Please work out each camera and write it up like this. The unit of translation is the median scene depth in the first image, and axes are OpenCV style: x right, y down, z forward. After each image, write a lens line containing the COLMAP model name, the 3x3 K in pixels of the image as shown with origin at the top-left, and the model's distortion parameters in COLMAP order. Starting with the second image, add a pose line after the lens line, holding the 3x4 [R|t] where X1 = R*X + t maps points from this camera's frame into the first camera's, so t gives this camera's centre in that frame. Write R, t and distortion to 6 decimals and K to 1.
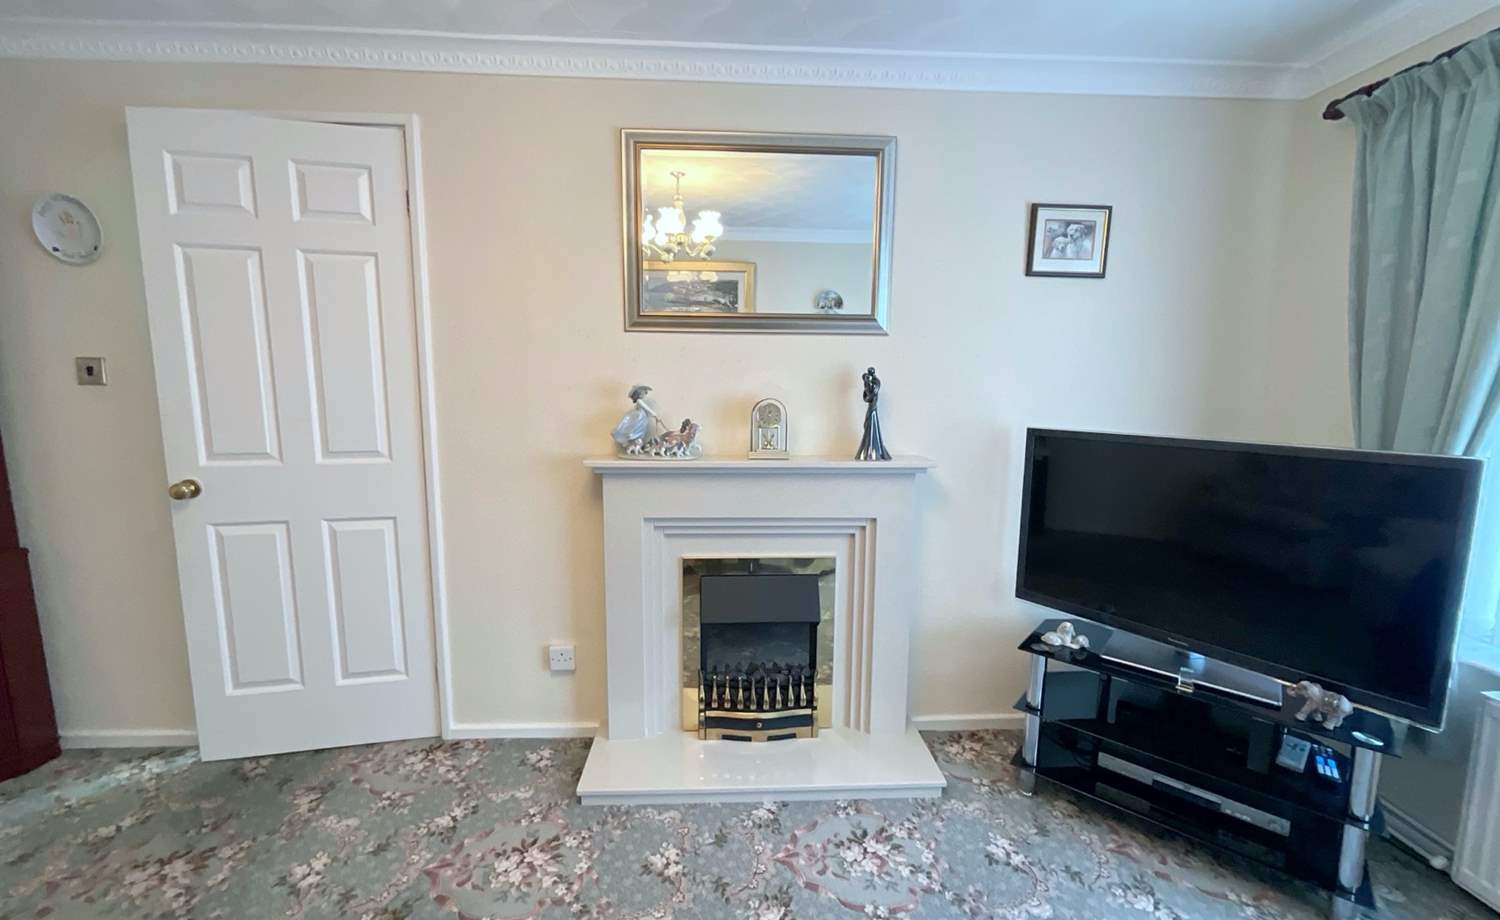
lens RADIAL K [[608.7, 0, 748.0], [0, 608.7, 456.7], [0, 0, 1]] dist [-0.004155, 0.002023]
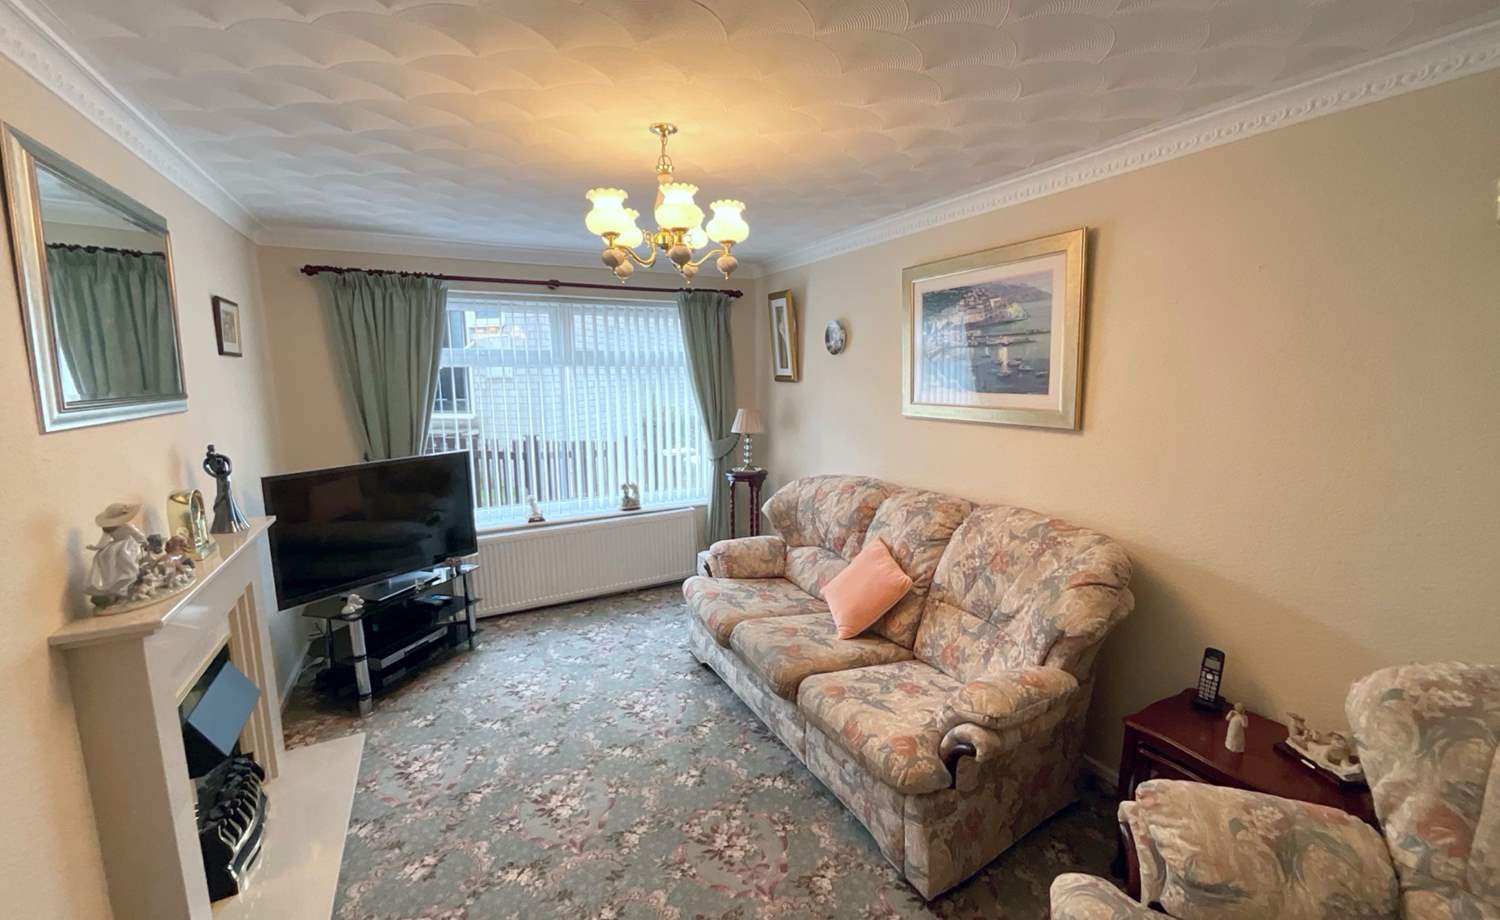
lens RADIAL K [[608.7, 0, 749.3], [0, 608.7, 457.7], [0, 0, 1]] dist [-0.004155, 0.002023]
pose [[-0.419960, -0.134277, 0.897554, -1.093813], [0.117059, 0.972718, 0.200293, -0.223925], [-0.899962, 0.189182, -0.392784, 0.588002]]
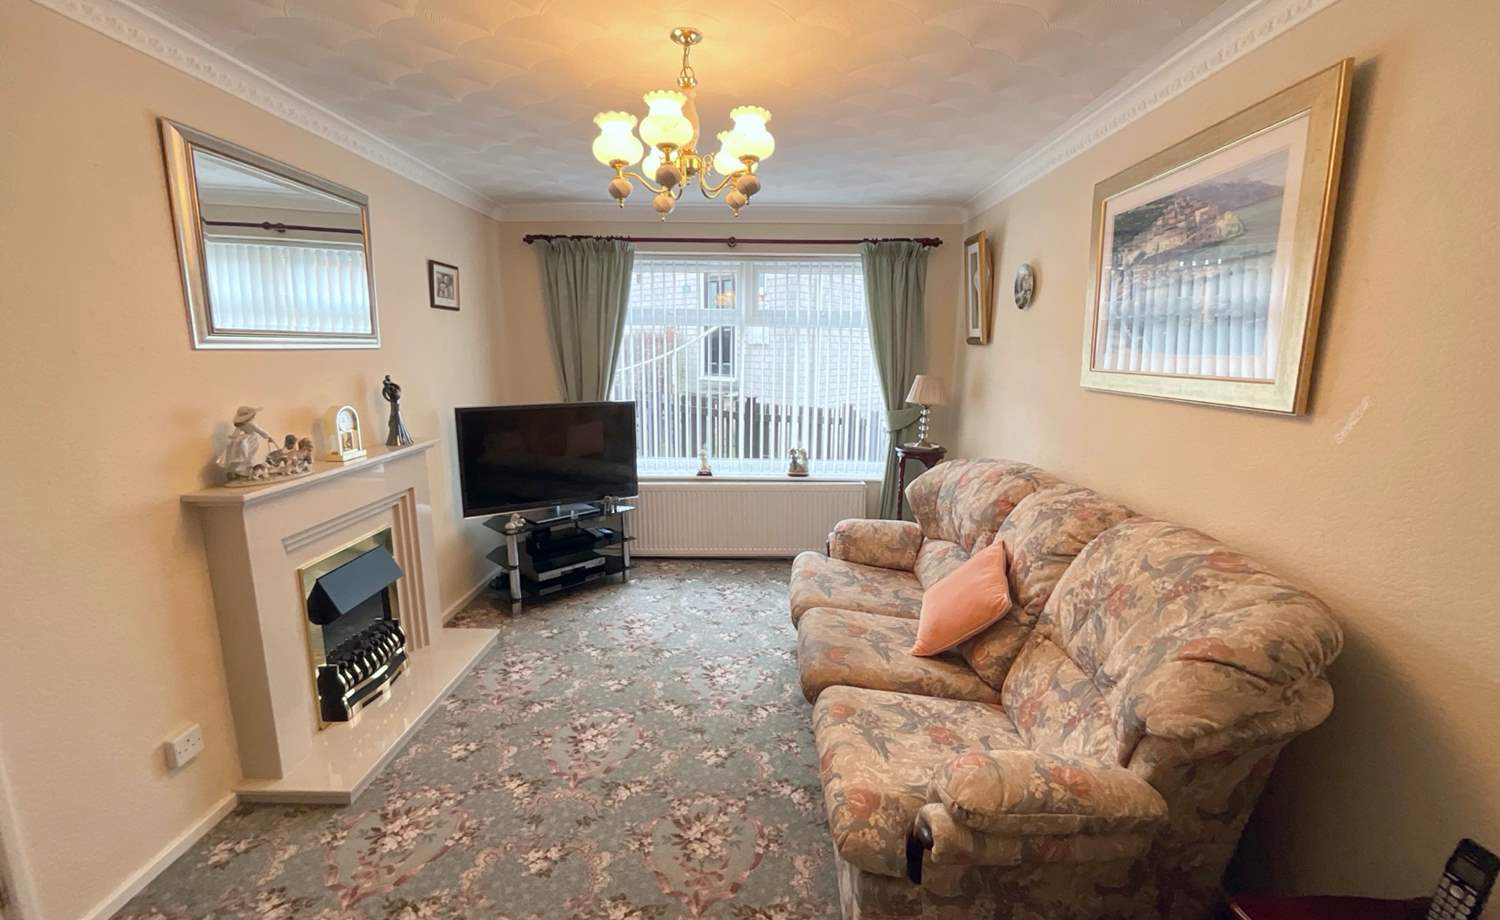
lens RADIAL K [[608.7, 0, 749.3], [0, 608.7, 457.4], [0, 0, 1]] dist [-0.004155, 0.002023]
pose [[0.066096, -0.189050, 0.979741, -1.046226], [0.114614, 0.976827, 0.180755, -0.120940], [-0.991209, 0.100344, 0.086232, 0.139004]]
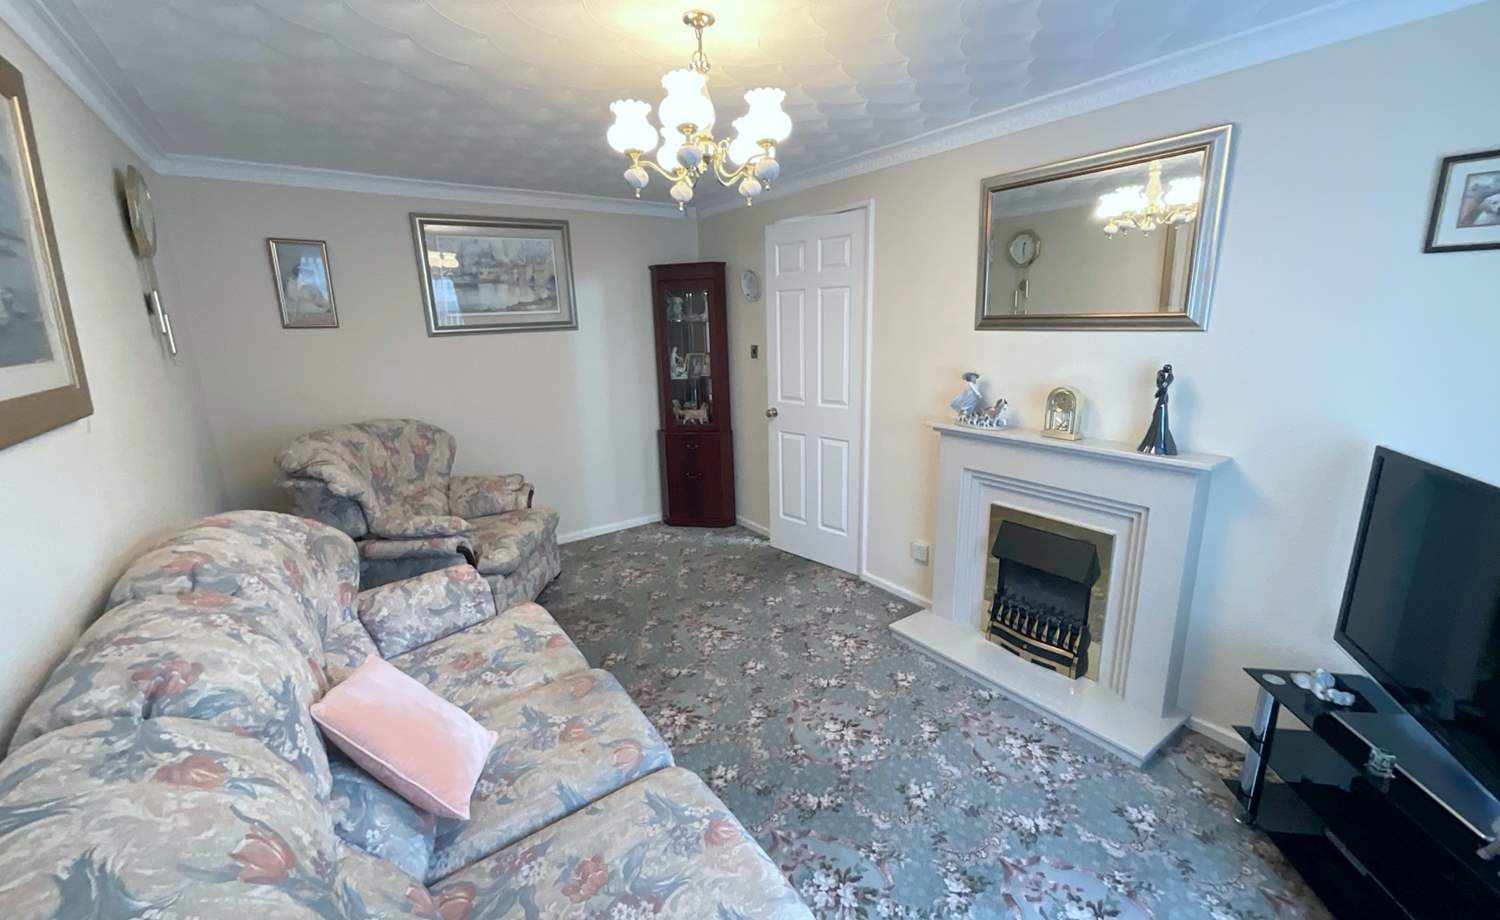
lens RADIAL K [[608.7, 0, 745.8], [0, 608.7, 454.0], [0, 0, 1]] dist [-0.004155, 0.002023]
pose [[0.531907, 0.162497, -0.831066, 0.700483], [-0.075228, 0.986603, 0.144760, -0.091963], [0.843455, -0.014479, 0.537005, -0.159891]]
